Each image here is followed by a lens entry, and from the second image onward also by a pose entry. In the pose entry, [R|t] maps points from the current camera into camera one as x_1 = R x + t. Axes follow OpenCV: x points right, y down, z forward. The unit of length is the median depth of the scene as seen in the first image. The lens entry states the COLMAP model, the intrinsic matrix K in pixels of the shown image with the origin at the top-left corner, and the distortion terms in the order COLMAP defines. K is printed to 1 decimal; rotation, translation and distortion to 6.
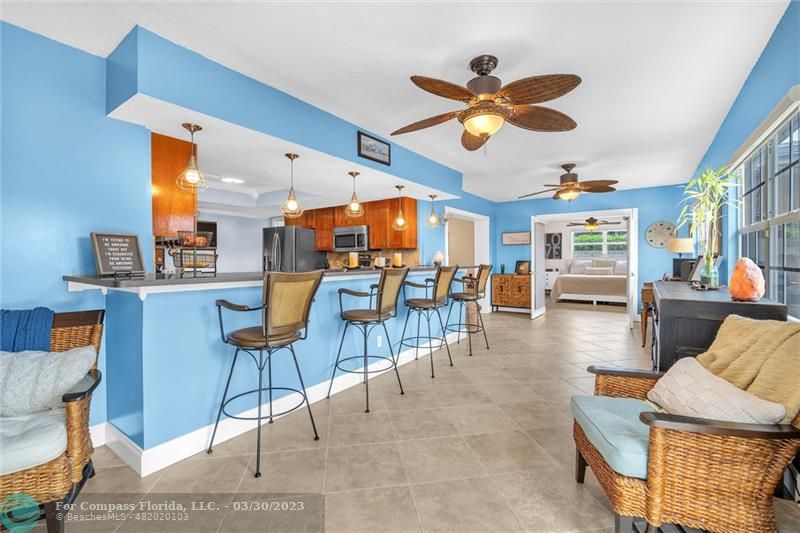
lens RADIAL K [[347.2, 0, 400.3], [0, 347.2, 263.3], [0, 0, 1]] dist [-0.002804, 0.000372]
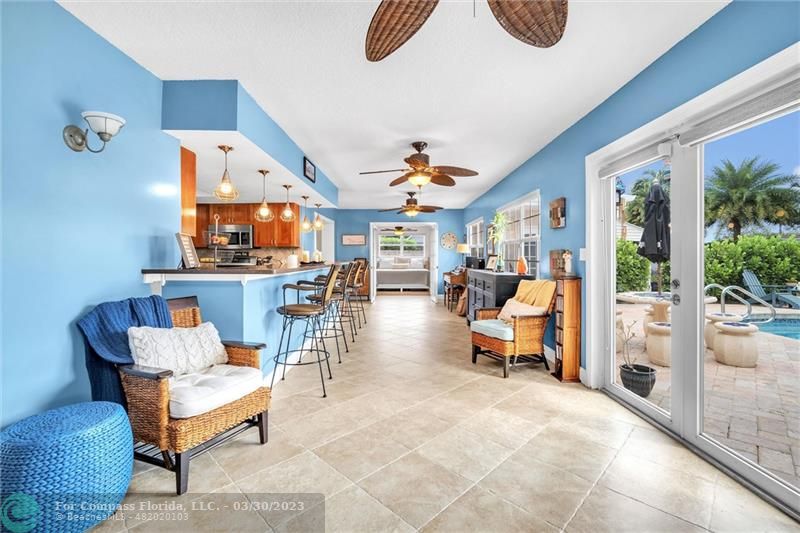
lens RADIAL K [[353.6, 0, 396.9], [0, 353.6, 258.2], [0, 0, 1]] dist [-0.002293, -0.000109]
pose [[0.821367, 0.000667, 0.570400, -0.519178], [0.004179, 0.999965, -0.007186, 0.005768], [-0.570385, 0.008286, 0.821335, -0.236315]]
